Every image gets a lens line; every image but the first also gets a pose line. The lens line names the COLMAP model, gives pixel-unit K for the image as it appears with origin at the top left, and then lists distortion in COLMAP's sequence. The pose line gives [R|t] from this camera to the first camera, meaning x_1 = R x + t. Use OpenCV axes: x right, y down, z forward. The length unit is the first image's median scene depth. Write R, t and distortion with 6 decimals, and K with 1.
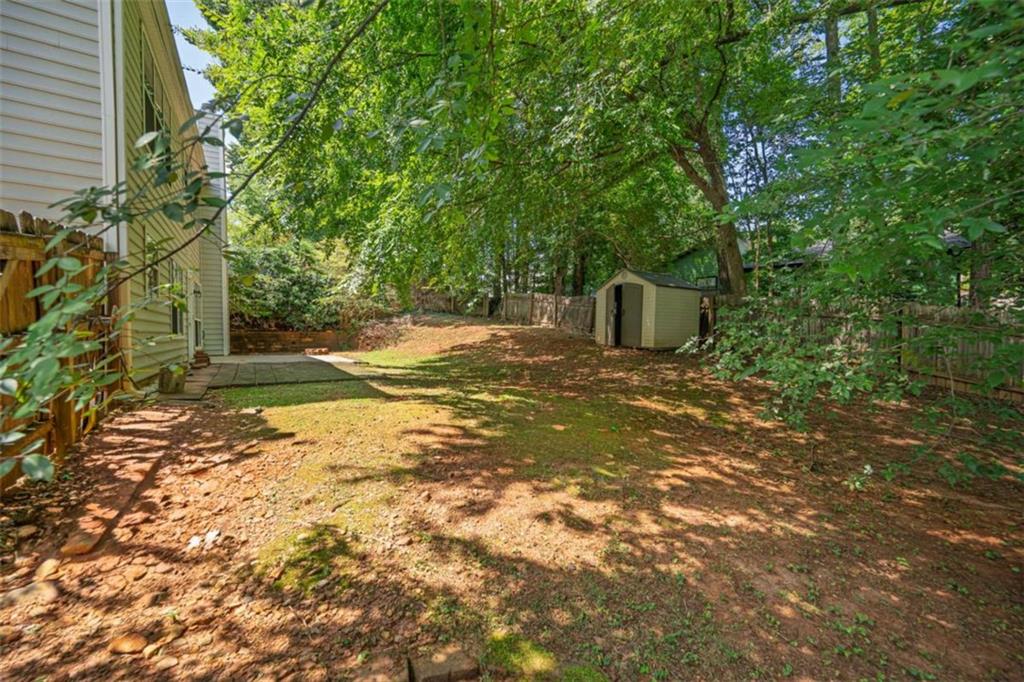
lens RADIAL K [[409.1, 0, 512.0], [0, 409.1, 341.0], [0, 0, 1]] dist [-0.000589, 0.000179]
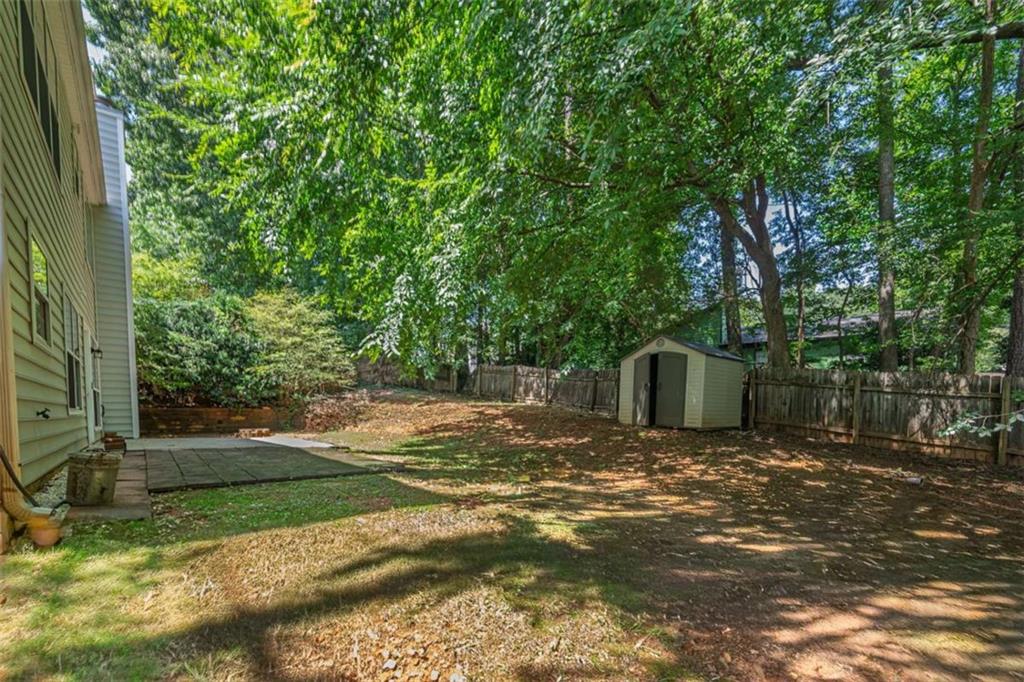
lens RADIAL K [[428.5, 0, 509.1], [0, 428.5, 435.1], [0, 0, 1]] dist [-0.000625, -0.000131]
pose [[0.990263, -0.002584, 0.139188, -0.096327], [-0.001945, 0.999473, 0.032397, 0.001846], [-0.139198, -0.032352, 0.989736, 0.092005]]
